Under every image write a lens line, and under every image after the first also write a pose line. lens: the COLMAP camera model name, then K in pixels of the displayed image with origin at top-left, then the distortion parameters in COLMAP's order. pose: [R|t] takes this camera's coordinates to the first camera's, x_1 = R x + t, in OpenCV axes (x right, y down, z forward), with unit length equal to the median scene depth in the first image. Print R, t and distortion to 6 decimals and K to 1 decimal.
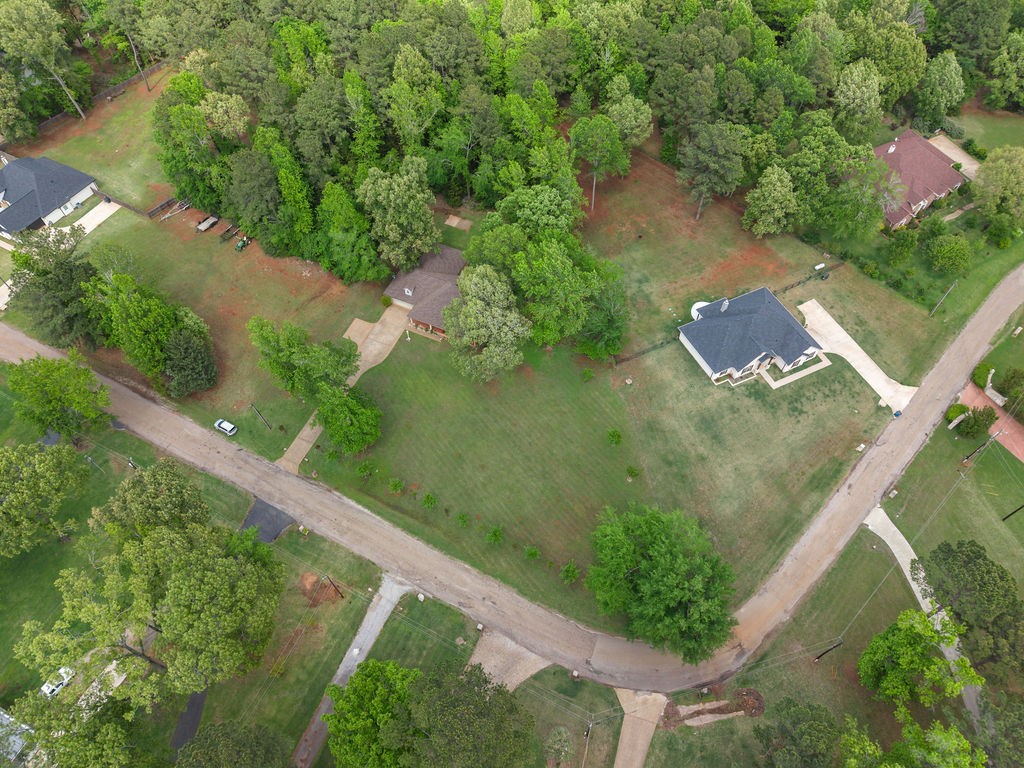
lens RADIAL K [[677.2, 0, 512.0], [0, 677.2, 384.0], [0, 0, 1]] dist [0.003904, -0.009394]
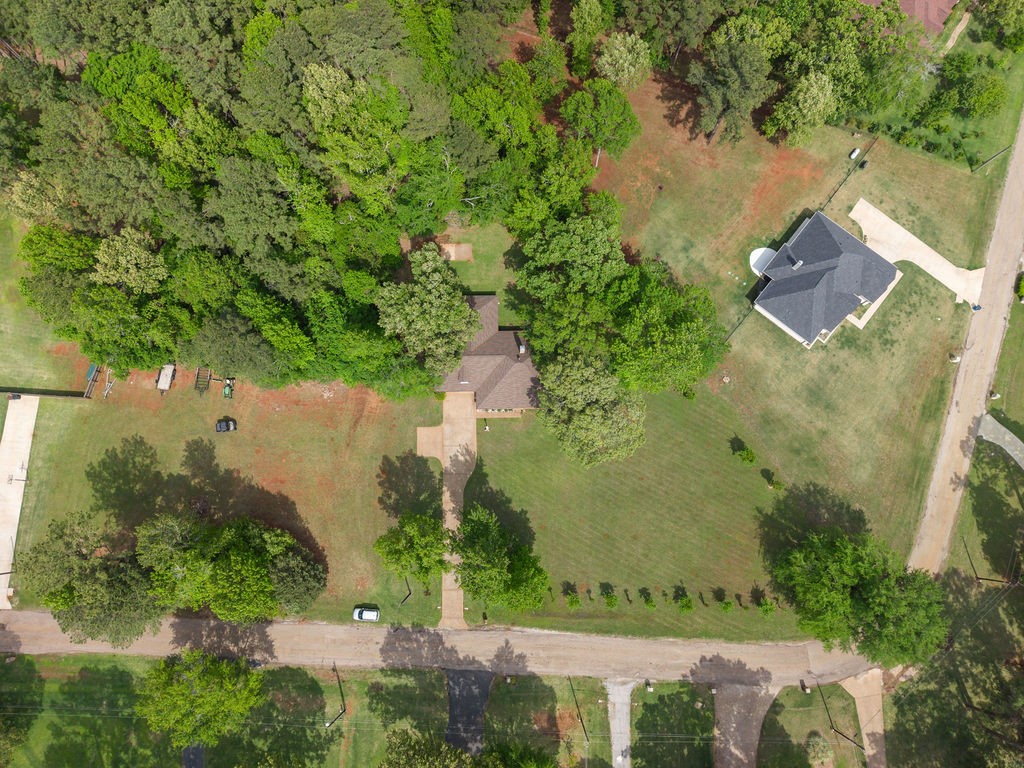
lens RADIAL K [[677.2, 0, 512.0], [0, 677.2, 384.0], [0, 0, 1]] dist [0.003904, -0.009394]
pose [[0.905359, -0.414444, 0.092526, -0.191934], [0.343707, 0.843145, 0.413487, -0.500569], [-0.249380, -0.342552, 0.905797, 0.214707]]
